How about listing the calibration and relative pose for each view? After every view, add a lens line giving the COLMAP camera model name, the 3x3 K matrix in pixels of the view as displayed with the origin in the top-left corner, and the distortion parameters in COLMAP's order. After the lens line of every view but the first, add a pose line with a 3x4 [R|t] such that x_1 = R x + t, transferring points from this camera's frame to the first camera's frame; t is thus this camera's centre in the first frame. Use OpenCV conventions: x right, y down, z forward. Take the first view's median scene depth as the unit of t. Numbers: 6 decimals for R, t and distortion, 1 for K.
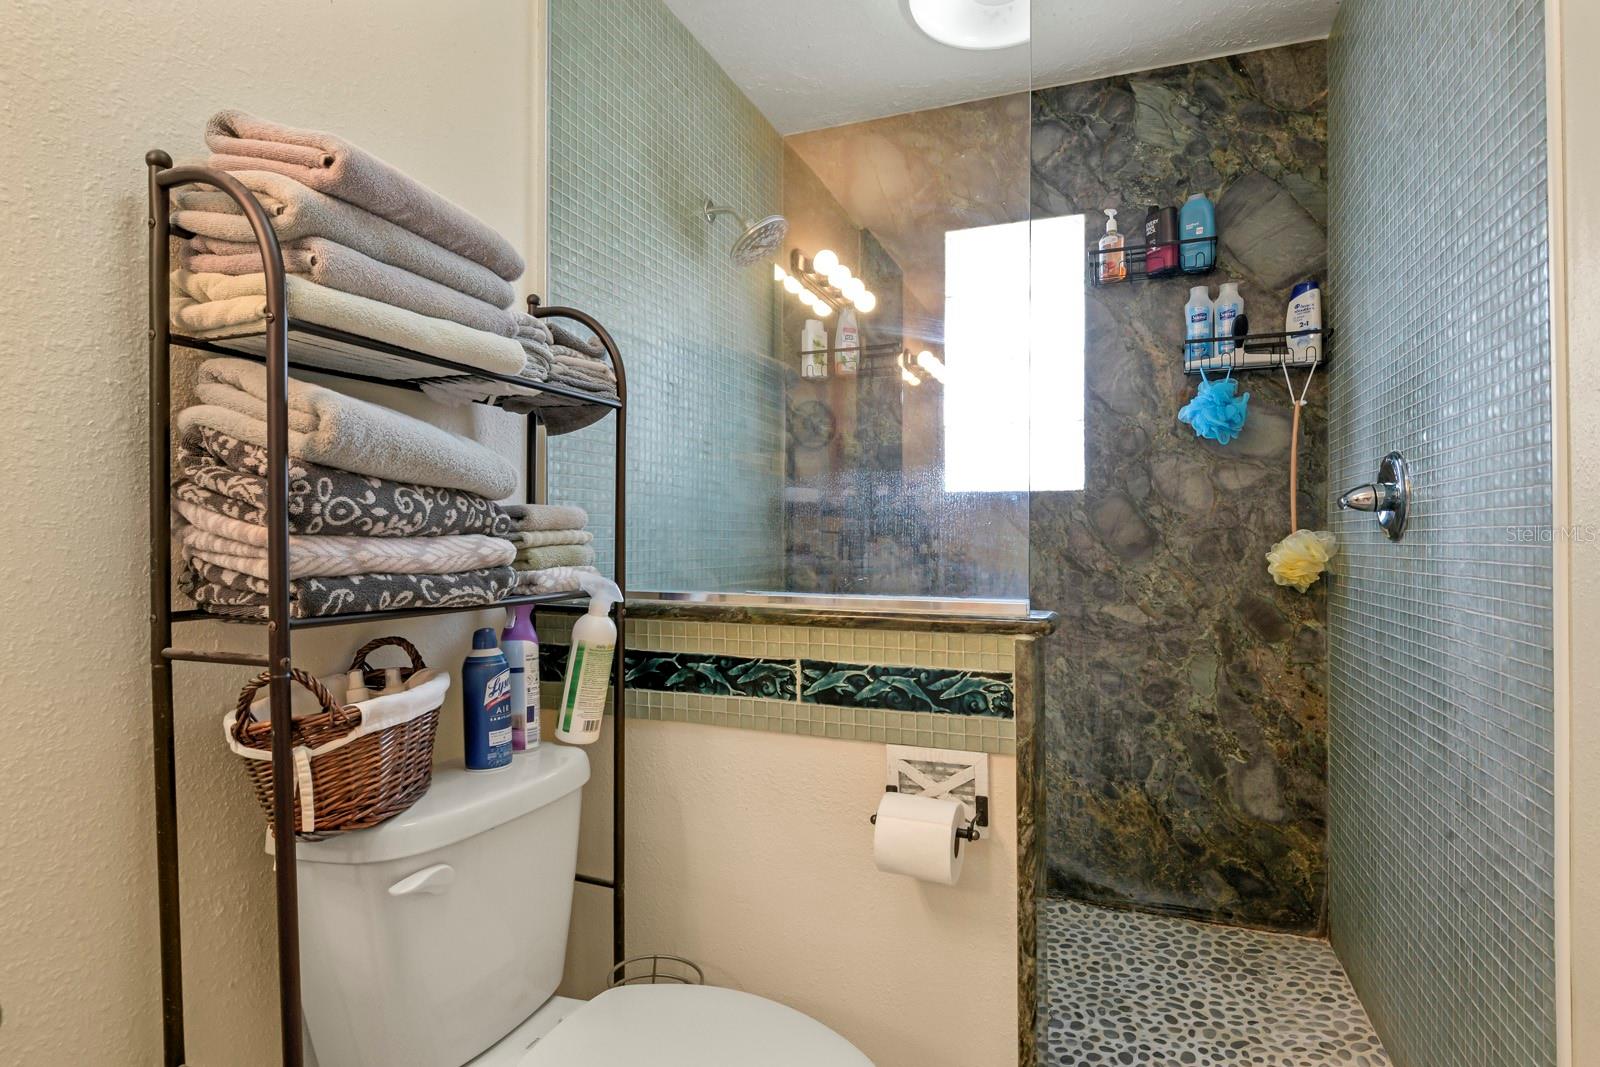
lens RADIAL K [[880.2, 0, 798.8], [0, 880.2, 536.0], [0, 0, 1]] dist [0.015400, -0.011038]
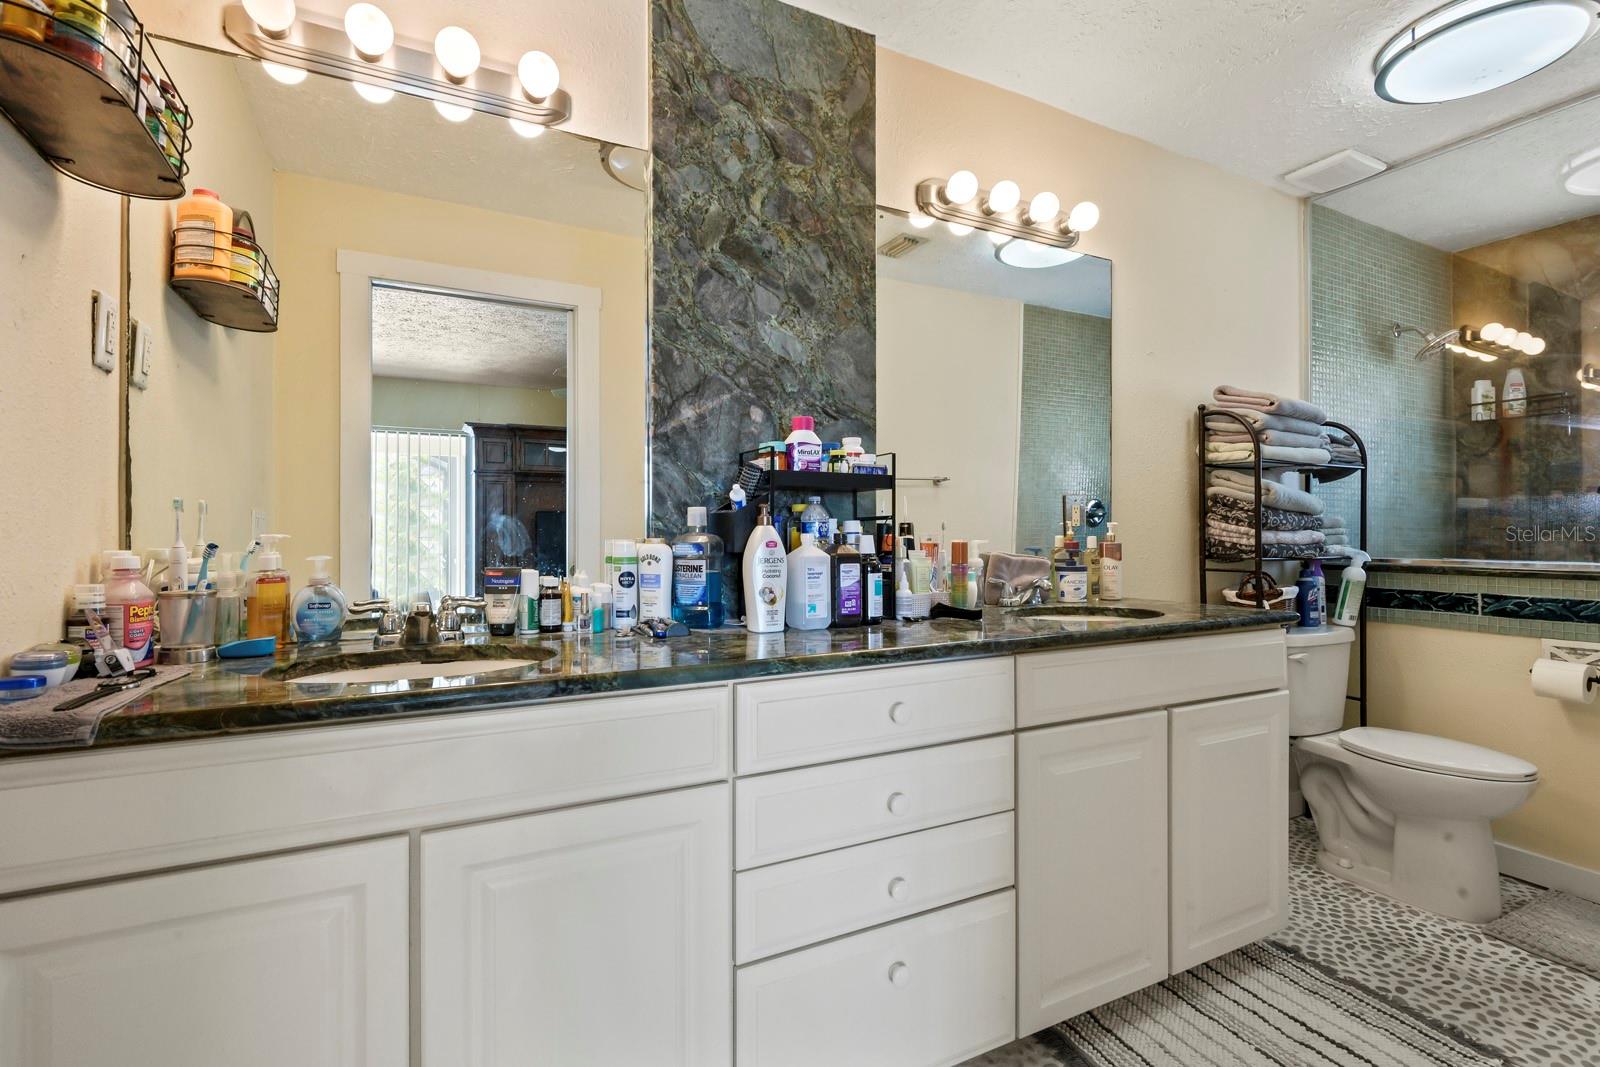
lens RADIAL K [[761.7, 0, 800.5], [0, 761.7, 531.7], [0, 0, 1]] dist [0.008672, -0.005552]
pose [[0.764958, -0.003997, -0.644067, -0.062373], [0.000754, 0.999986, -0.005310, 0.011471], [0.644079, 0.003576, 0.764950, -1.310678]]
